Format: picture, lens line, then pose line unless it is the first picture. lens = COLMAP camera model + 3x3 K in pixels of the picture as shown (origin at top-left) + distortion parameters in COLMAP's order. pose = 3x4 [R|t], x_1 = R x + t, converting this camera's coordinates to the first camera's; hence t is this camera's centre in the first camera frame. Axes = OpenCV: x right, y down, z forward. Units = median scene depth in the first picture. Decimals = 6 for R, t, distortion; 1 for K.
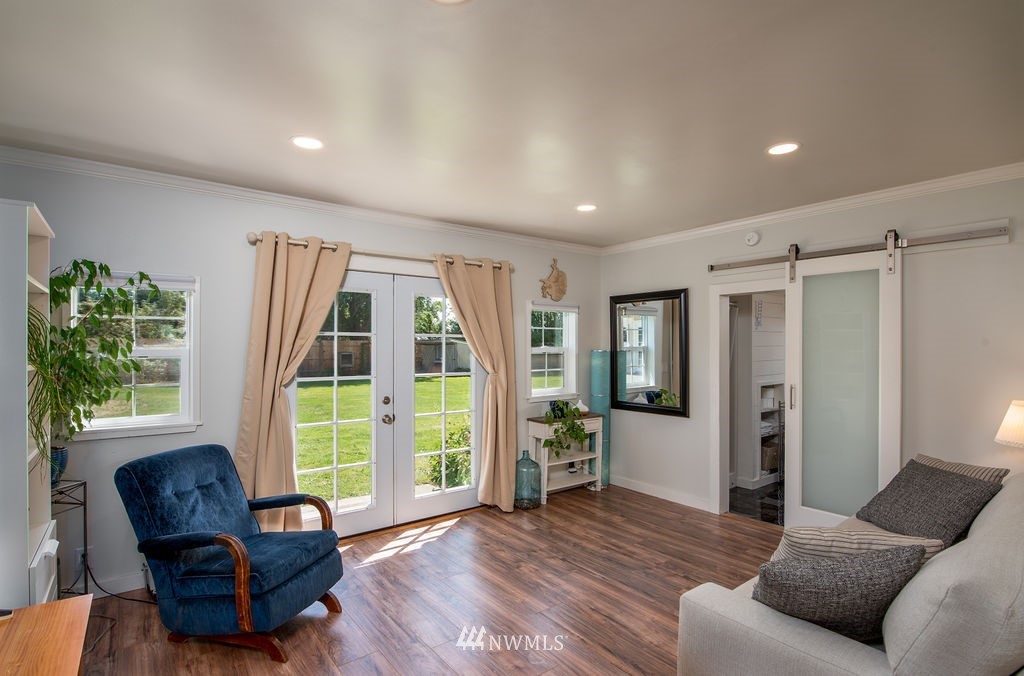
lens RADIAL K [[504.0, 0, 512.0], [0, 504.0, 338.0], [0, 0, 1]] dist [-0.003496, -0.000289]
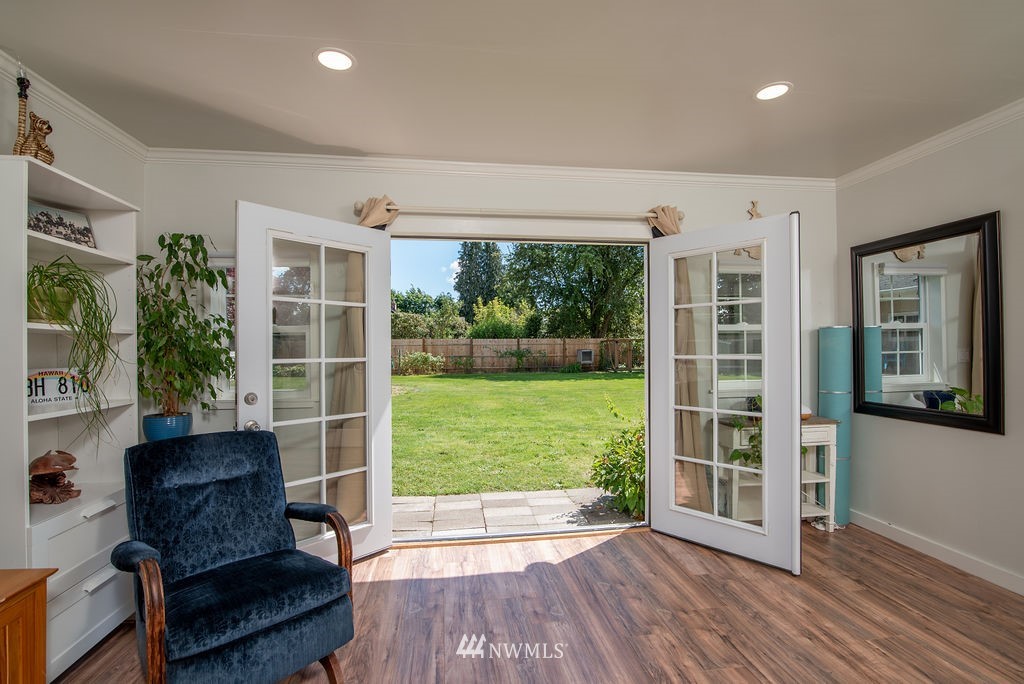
lens RADIAL K [[476.0, 0, 512.0], [0, 476.0, 342.0], [0, 0, 1]] dist [-0.015434, 0.000275]
pose [[0.873159, -0.011829, -0.487293, 0.138221], [0.014959, 0.999885, 0.002531, 0.048059], [0.487207, -0.009499, 0.873235, 0.295026]]
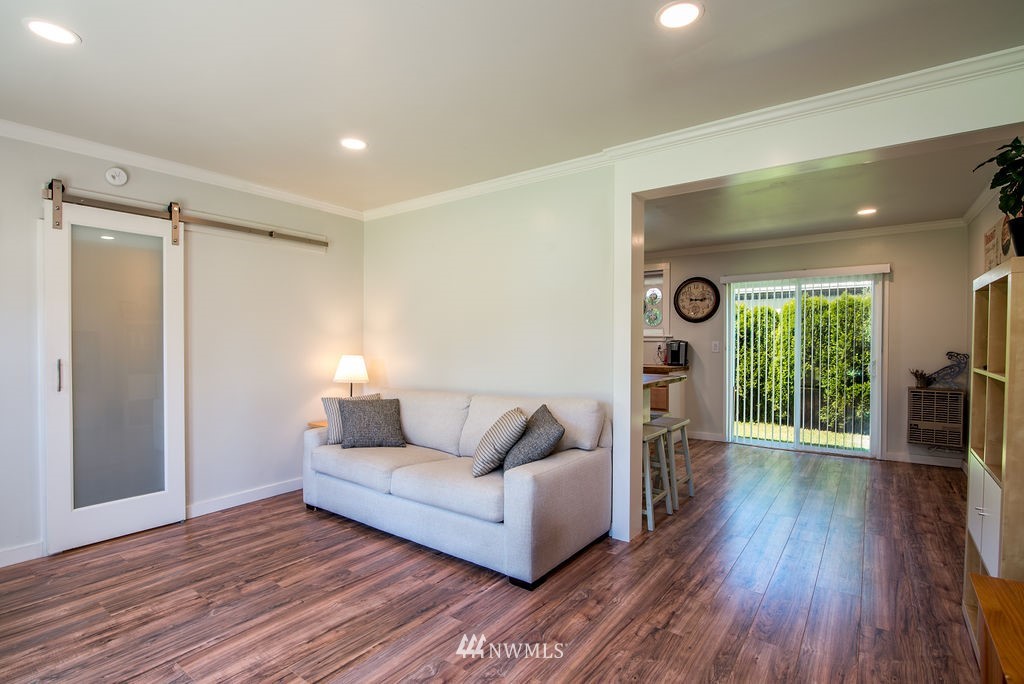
lens RADIAL K [[503.4, 0, 512.0], [0, 503.4, 342.0], [0, 0, 1]] dist [-0.014047, -0.000429]
pose [[-0.271673, -0.004420, 0.962380, -0.451219], [-0.013976, 0.999902, 0.000647, 0.052937], [-0.962288, -0.013274, -0.271708, 0.630013]]
